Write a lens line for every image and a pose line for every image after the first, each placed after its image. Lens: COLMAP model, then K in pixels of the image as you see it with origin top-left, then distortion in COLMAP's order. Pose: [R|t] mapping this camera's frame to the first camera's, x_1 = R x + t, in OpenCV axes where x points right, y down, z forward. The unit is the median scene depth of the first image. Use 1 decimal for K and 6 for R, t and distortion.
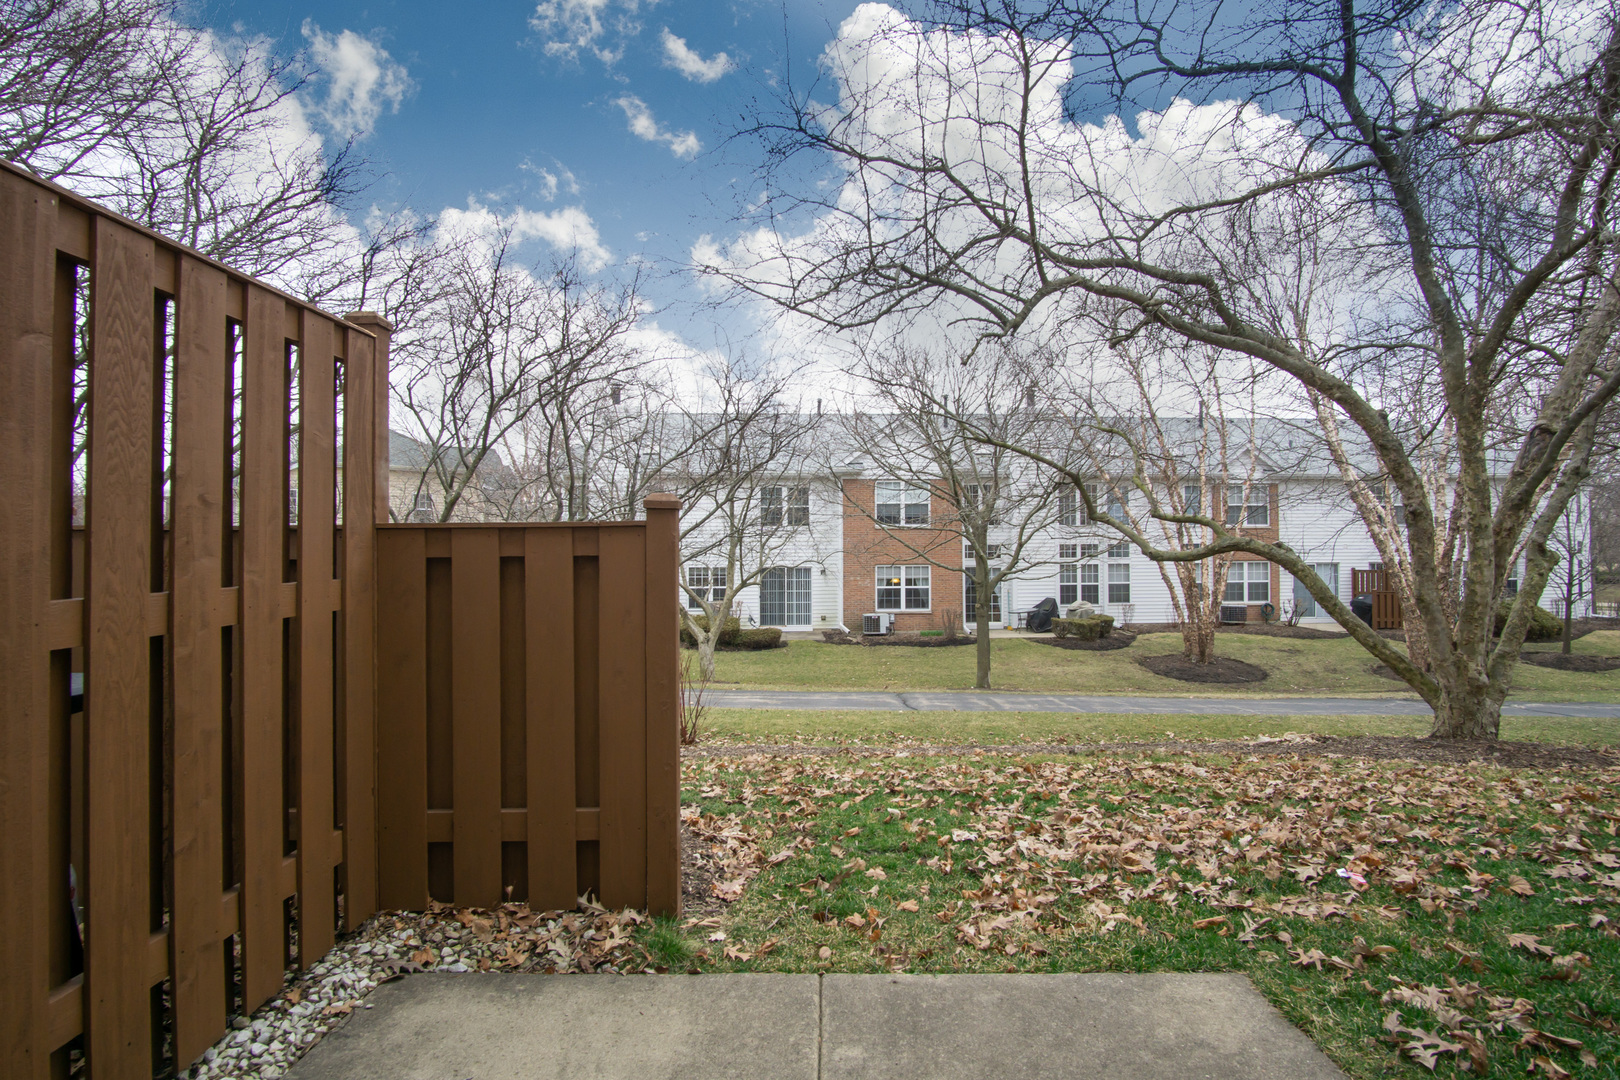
lens RADIAL K [[870.3, 0, 814.6], [0, 870.3, 520.4], [0, 0, 1]] dist [-0.032177, 0.008622]
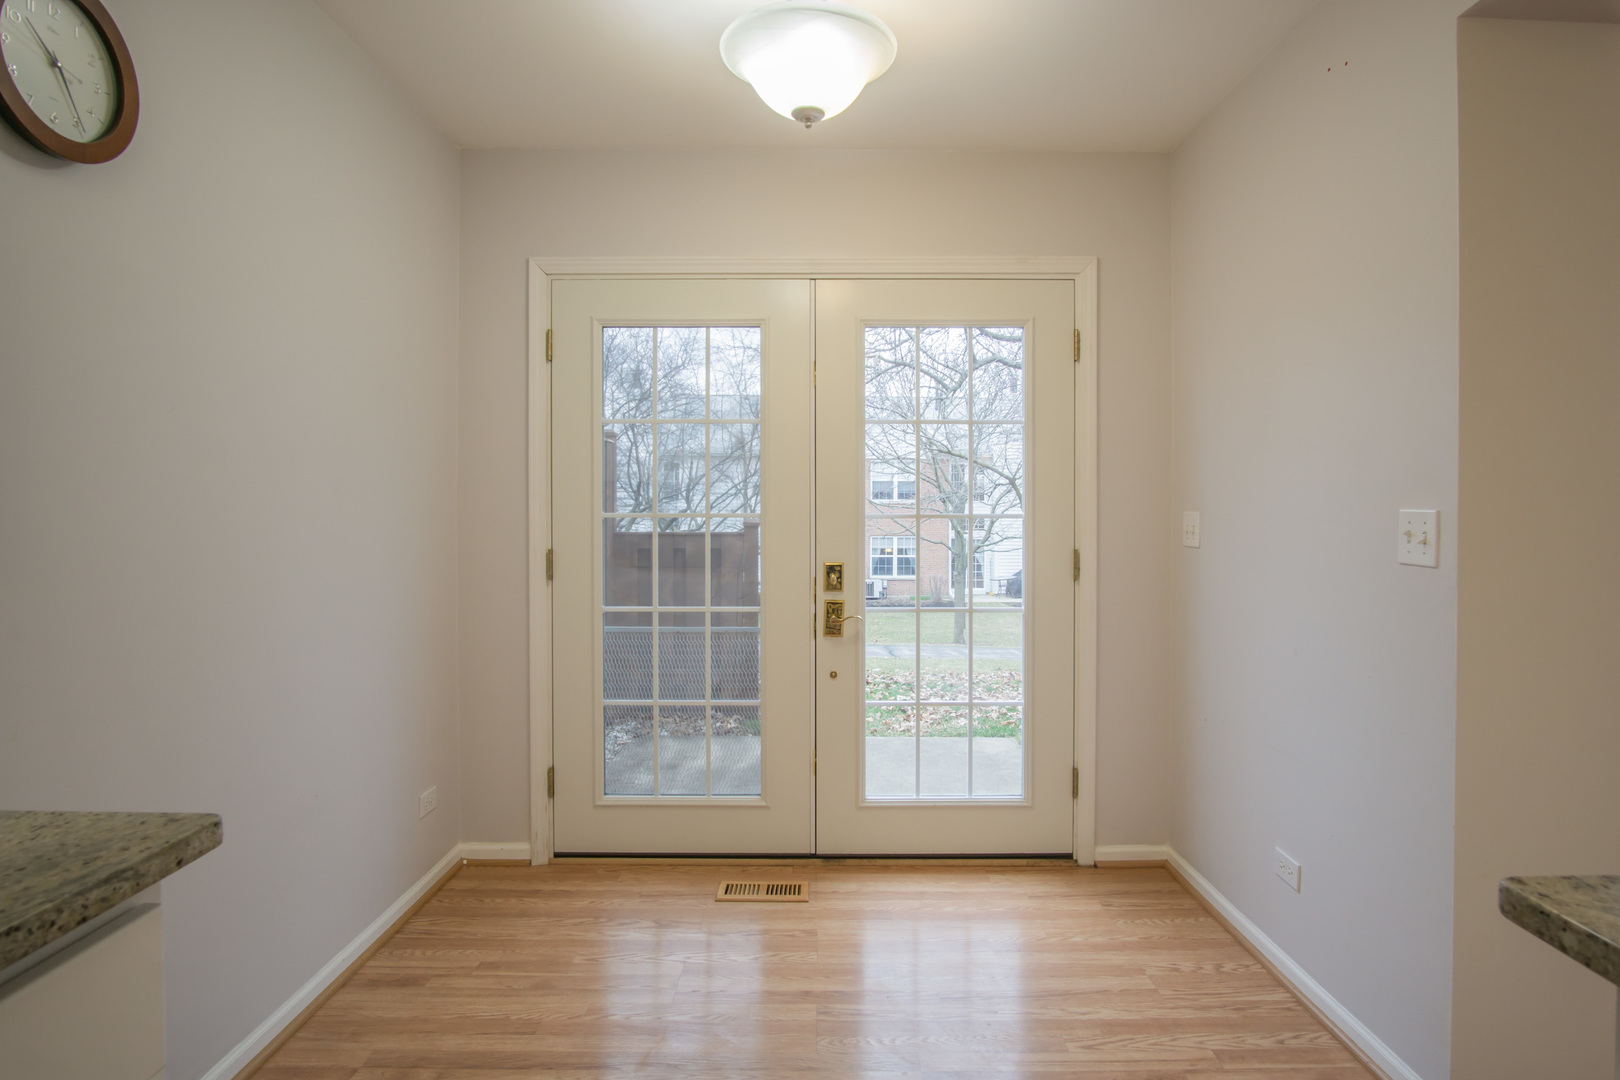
lens RADIAL K [[870.3, 0, 814.6], [0, 870.3, 520.4], [0, 0, 1]] dist [-0.032177, 0.008622]
pose [[0.999976, 0.006886, 0.000813, -0.002548], [-0.006912, 0.999237, 0.038439, -0.011225], [-0.000548, -0.038443, 0.999261, -0.112275]]
